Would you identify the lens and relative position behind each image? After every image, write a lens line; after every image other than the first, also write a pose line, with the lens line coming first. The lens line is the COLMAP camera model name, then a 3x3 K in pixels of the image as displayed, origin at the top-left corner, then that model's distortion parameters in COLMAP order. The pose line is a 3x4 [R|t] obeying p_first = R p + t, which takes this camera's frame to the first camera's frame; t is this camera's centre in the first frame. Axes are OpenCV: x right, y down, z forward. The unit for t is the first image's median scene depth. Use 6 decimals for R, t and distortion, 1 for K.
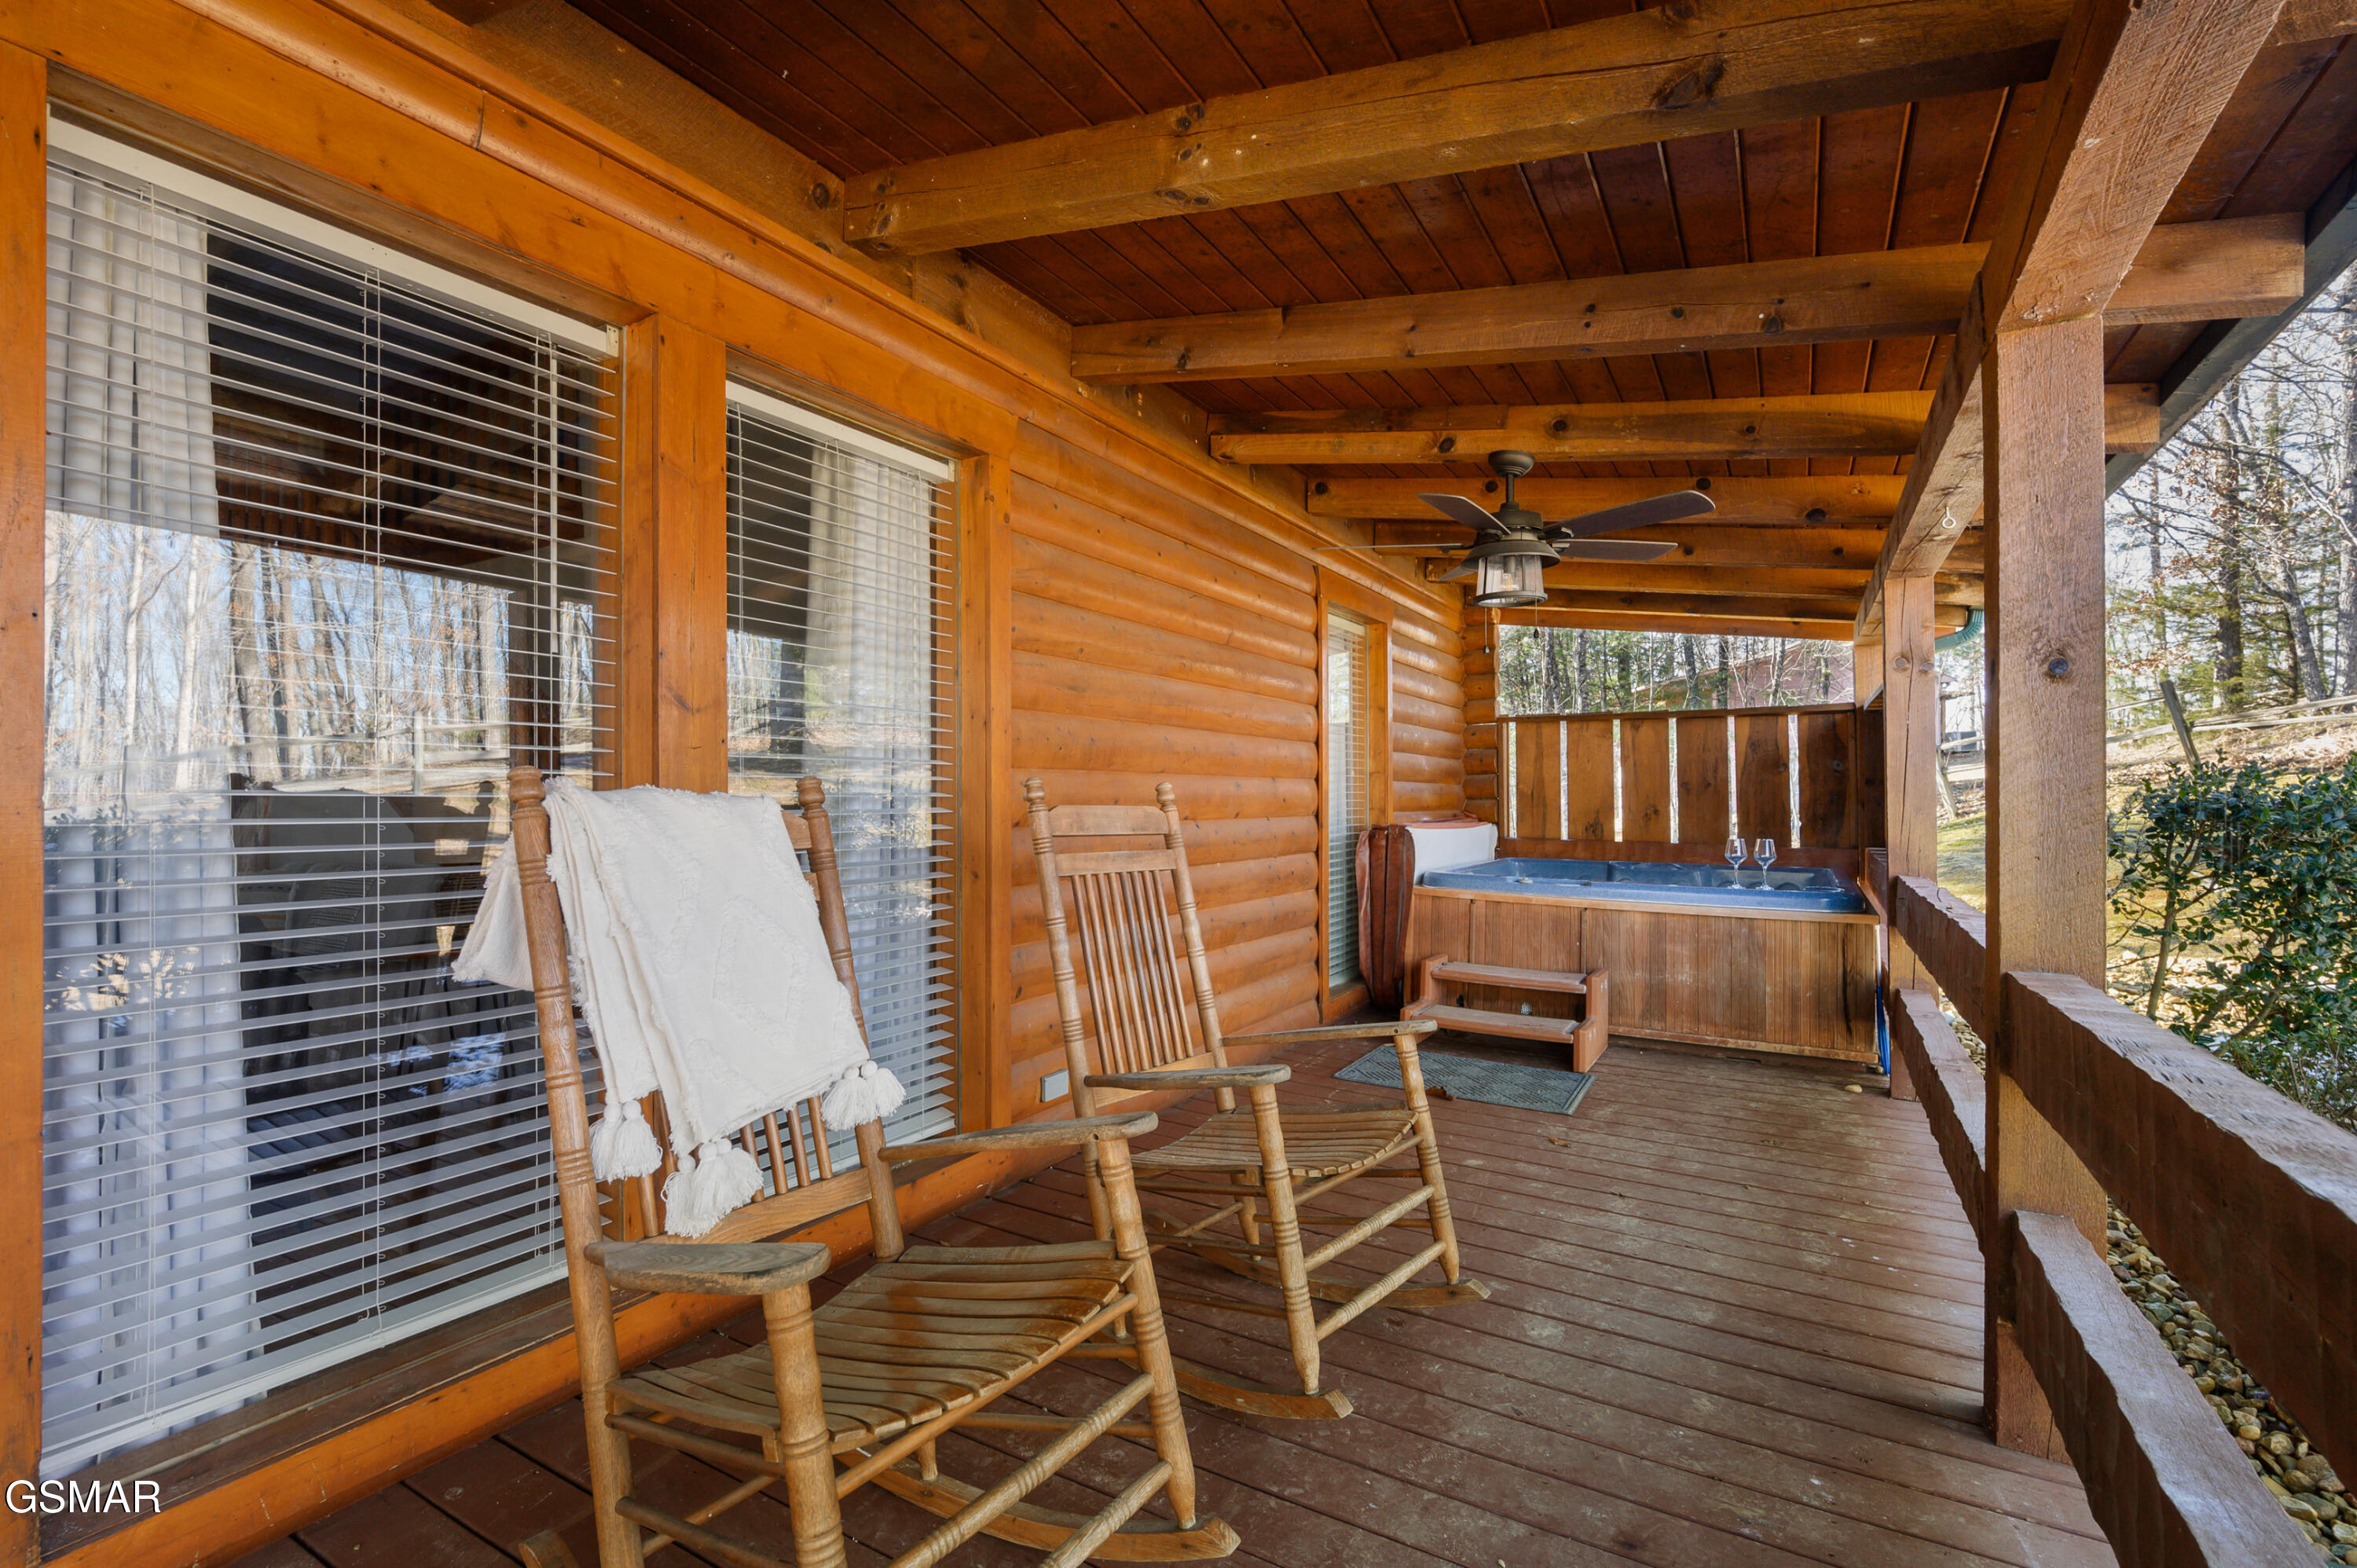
lens RADIAL K [[1049.1, 0, 1178.5], [0, 1049.1, 784.0], [0, 0, 1]] dist [0.000334, 0.000058]
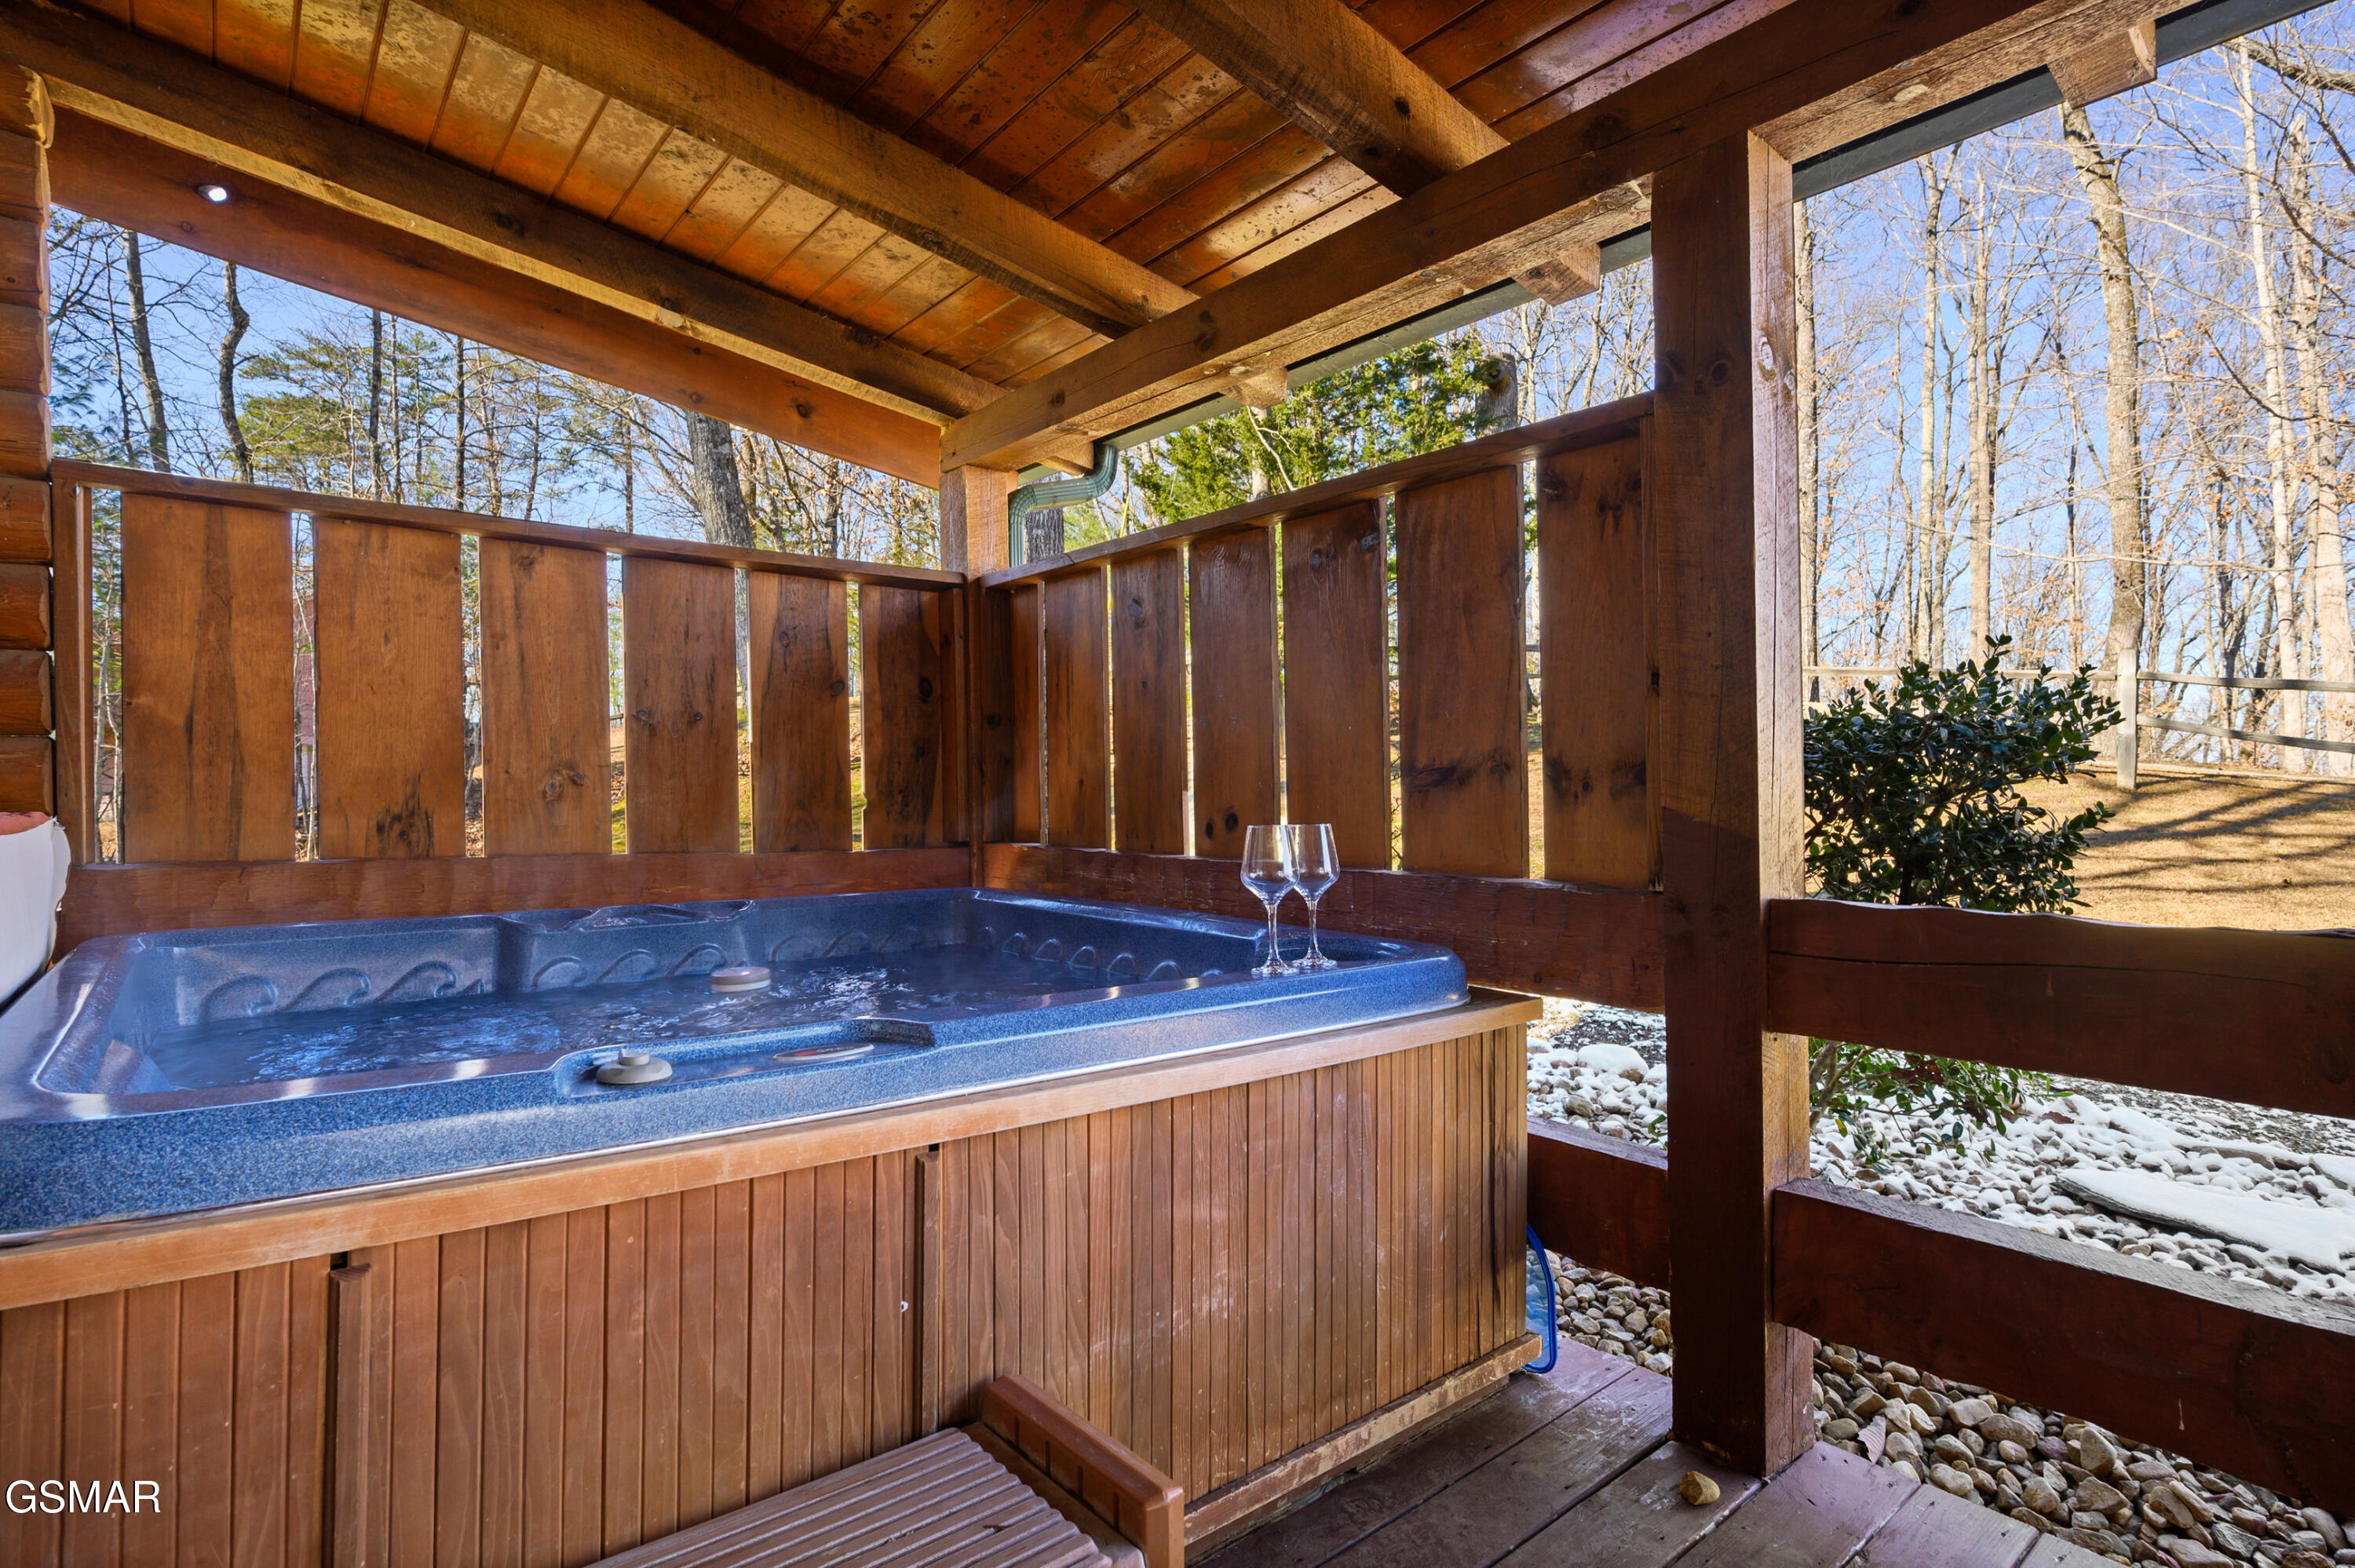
lens RADIAL K [[1163.7, 0, 1177.5], [0, 1163.7, 784.0], [0, 0, 1]] dist [-0.000510, -0.000103]
pose [[0.356636, 0.003754, 0.934236, 0.126320], [-0.006786, 0.999976, -0.001427, 0.028684], [-0.934219, -0.005831, 0.356653, 0.656515]]
